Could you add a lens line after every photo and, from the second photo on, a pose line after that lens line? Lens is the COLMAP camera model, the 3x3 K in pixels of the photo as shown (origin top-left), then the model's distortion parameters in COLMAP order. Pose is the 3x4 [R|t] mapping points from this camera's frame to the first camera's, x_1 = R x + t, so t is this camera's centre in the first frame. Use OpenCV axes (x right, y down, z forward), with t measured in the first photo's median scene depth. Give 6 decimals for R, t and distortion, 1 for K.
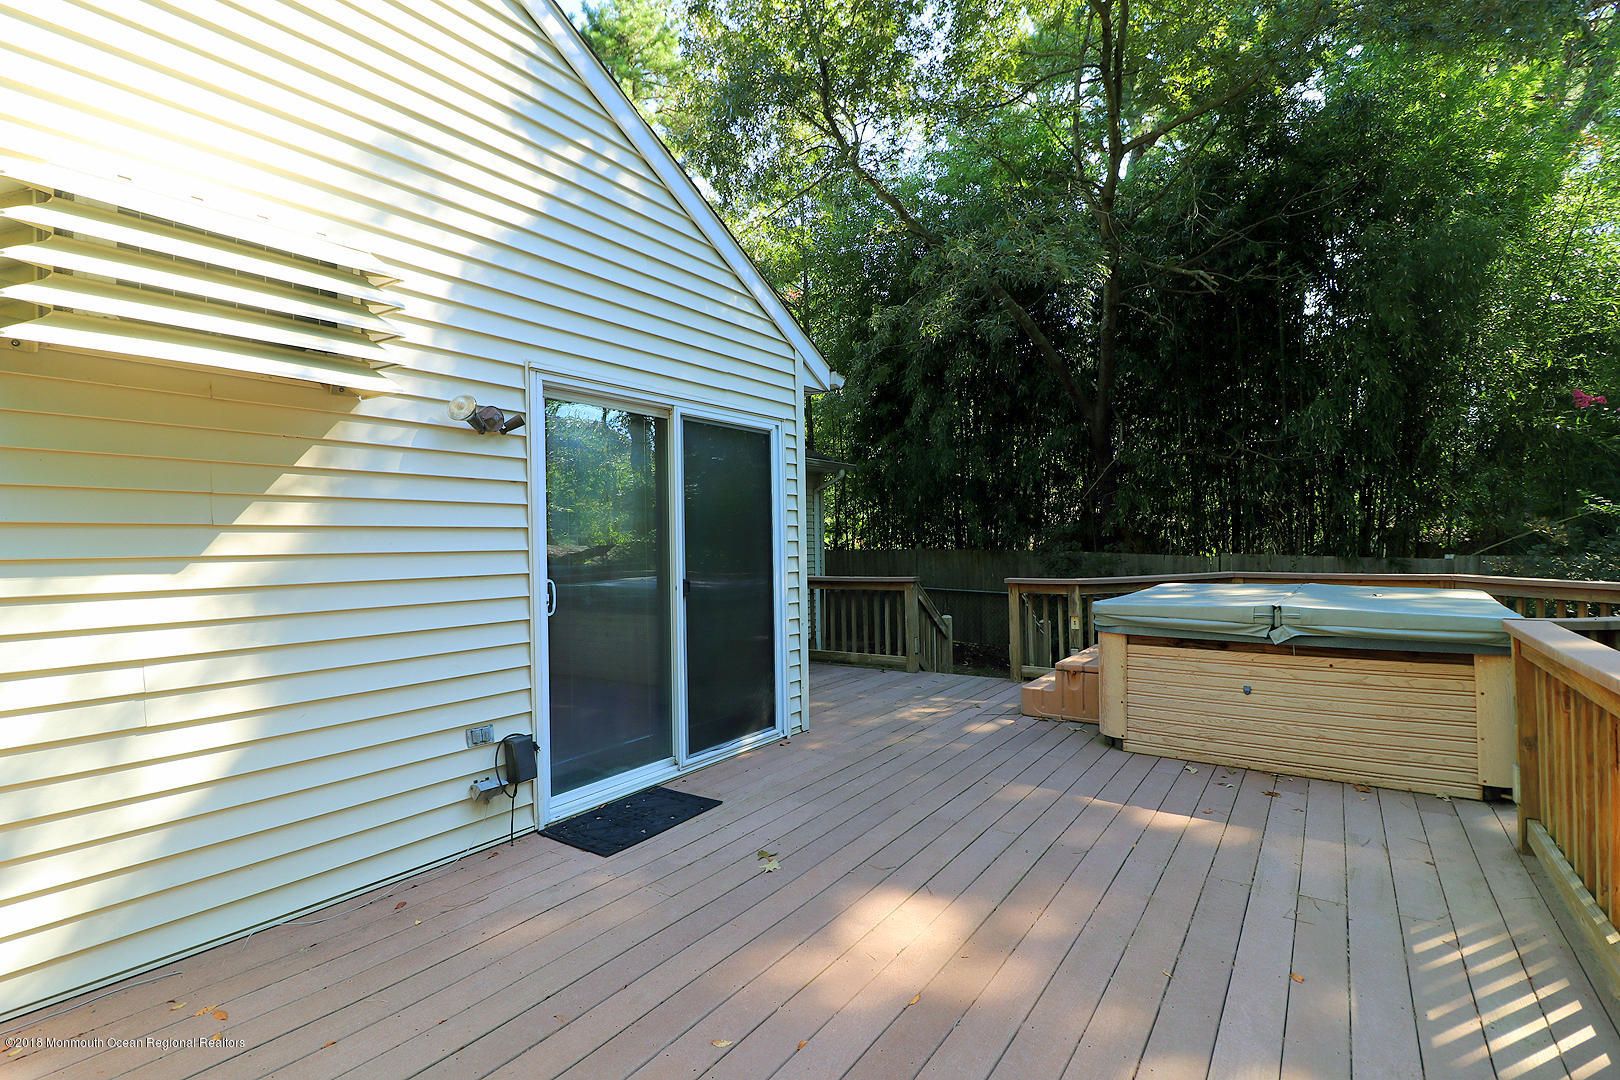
lens RADIAL K [[754.6, 0, 805.3], [0, 754.6, 542.8], [0, 0, 1]] dist [-0.000798, -0.000229]
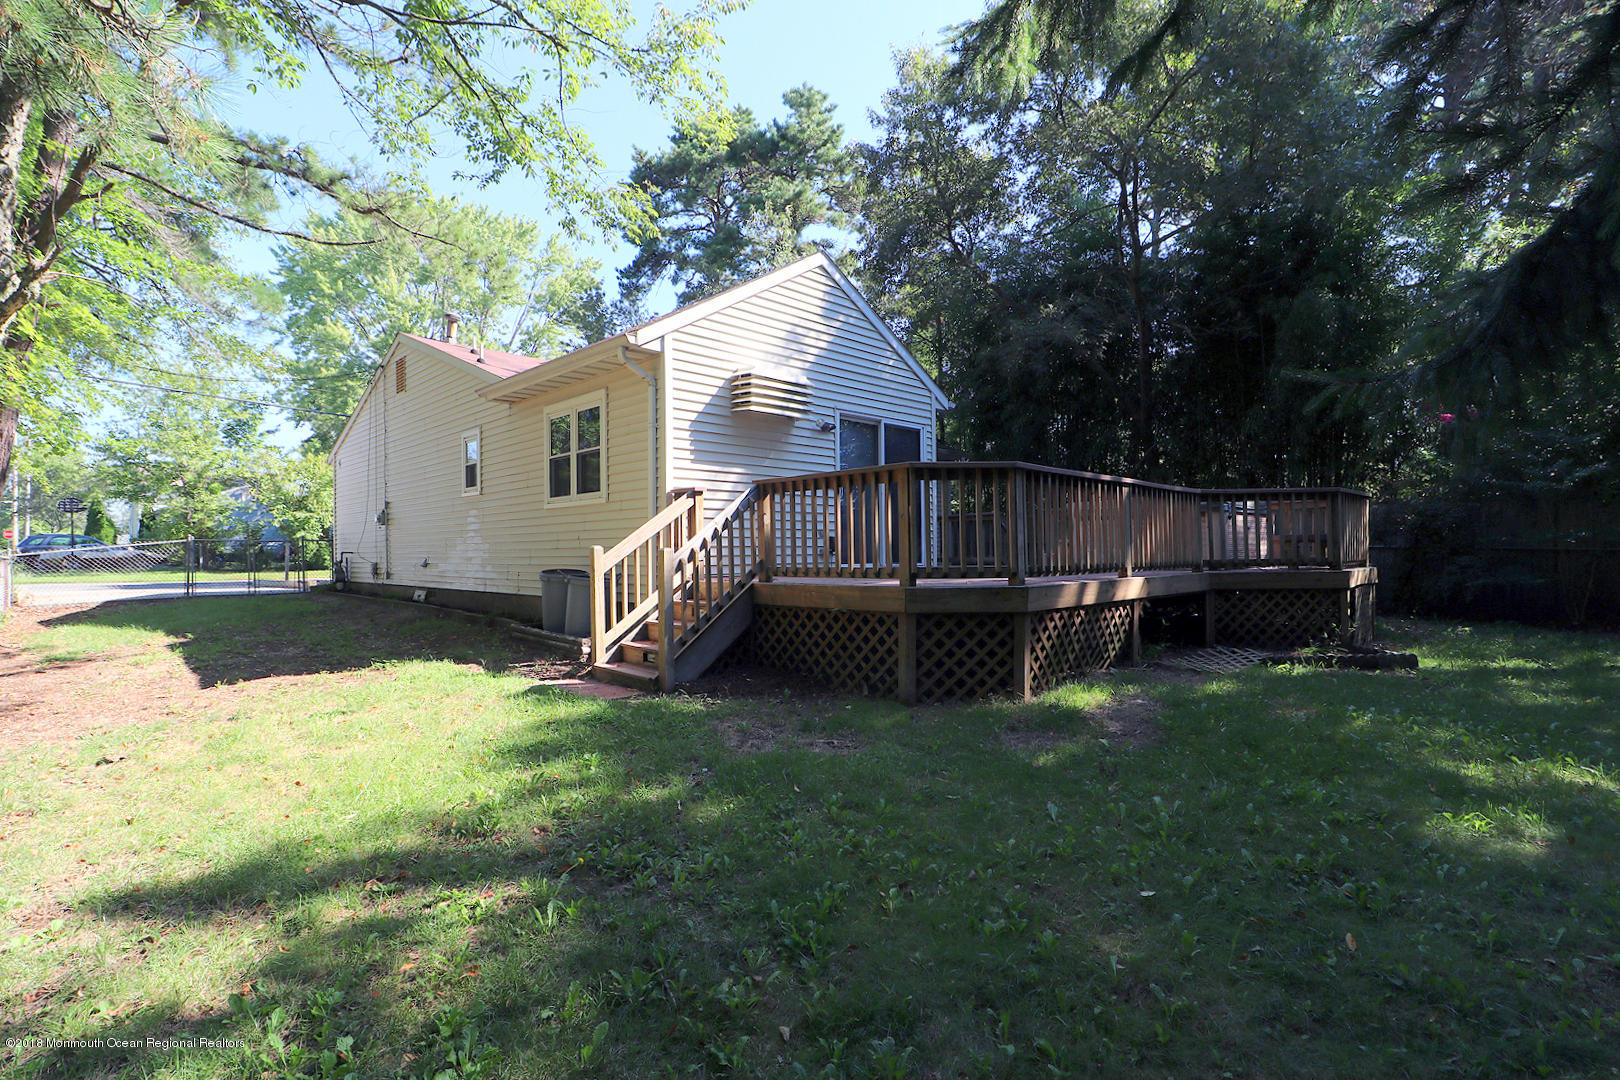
lens RADIAL K [[754.6, 0, 805.3], [0, 754.6, 542.8], [0, 0, 1]] dist [-0.000798, -0.000229]
pose [[0.983853, 0.003684, -0.178938, 0.025525], [-0.005279, 0.999950, -0.008436, 0.249503], [0.178898, 0.009245, 0.983824, -1.512937]]
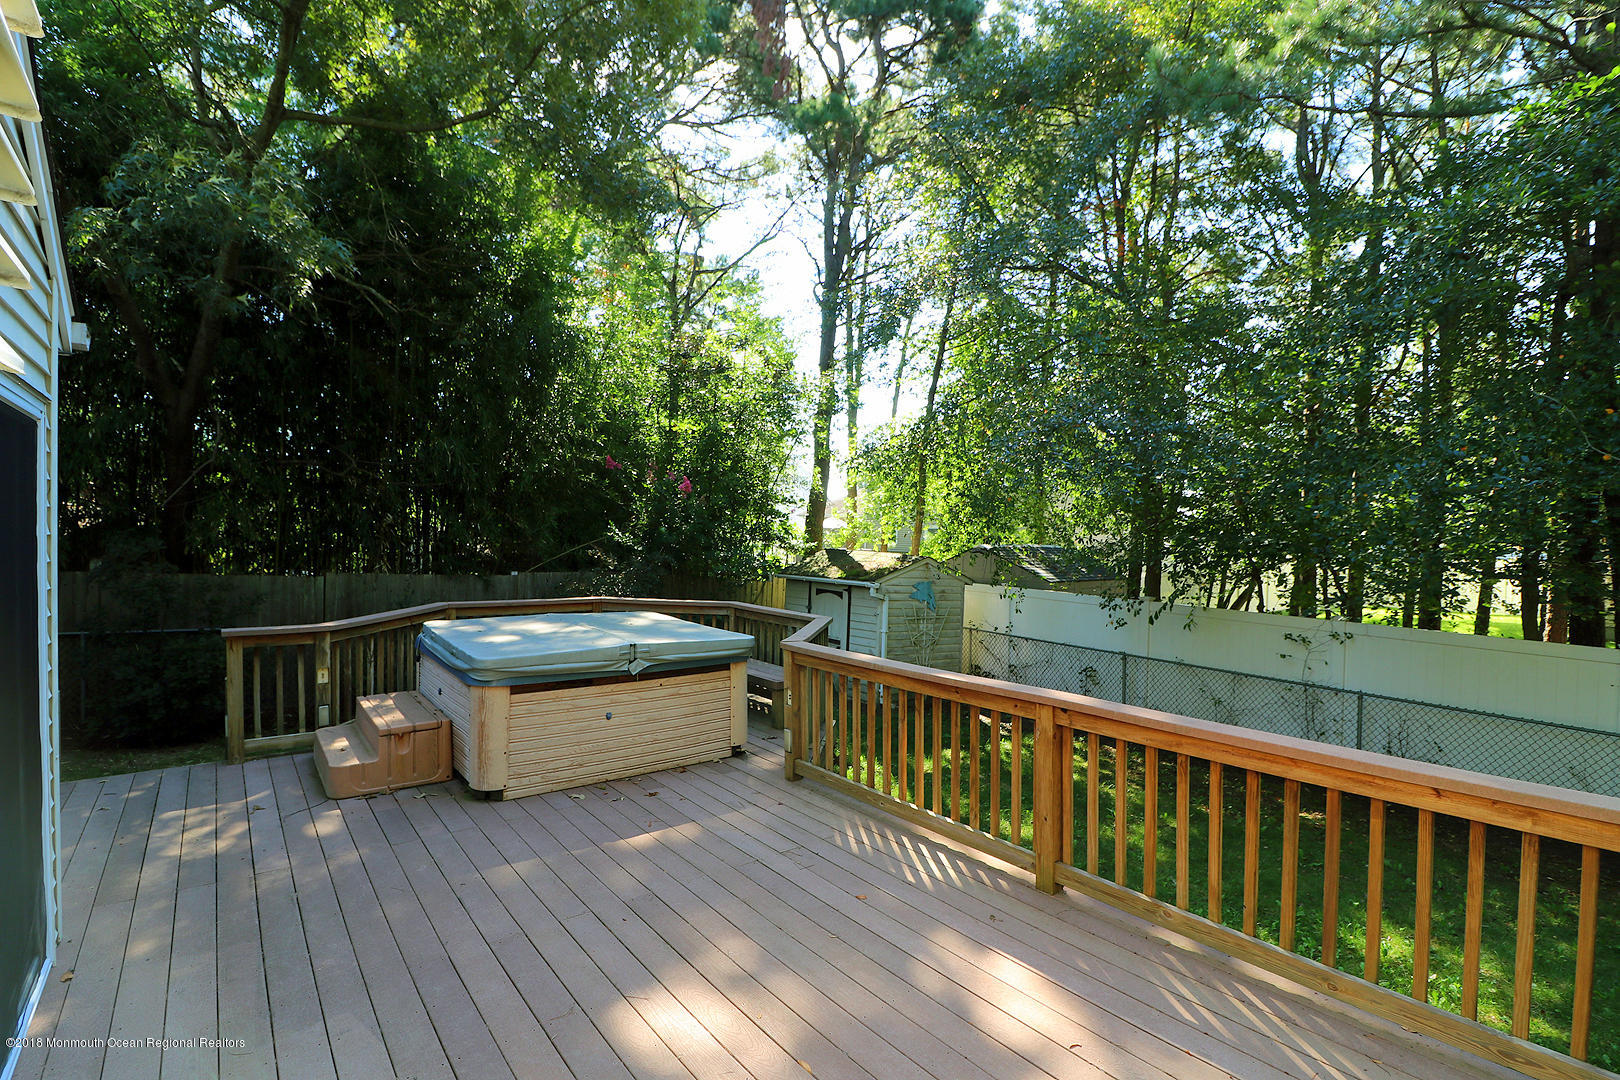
lens RADIAL K [[754.6, 0, 805.3], [0, 754.6, 542.8], [0, 0, 1]] dist [-0.000798, -0.000229]
pose [[0.280692, 0.011456, 0.959730, -0.489391], [-0.022042, 0.999742, -0.005487, -0.081738], [-0.959545, -0.019615, 0.280872, 0.371987]]
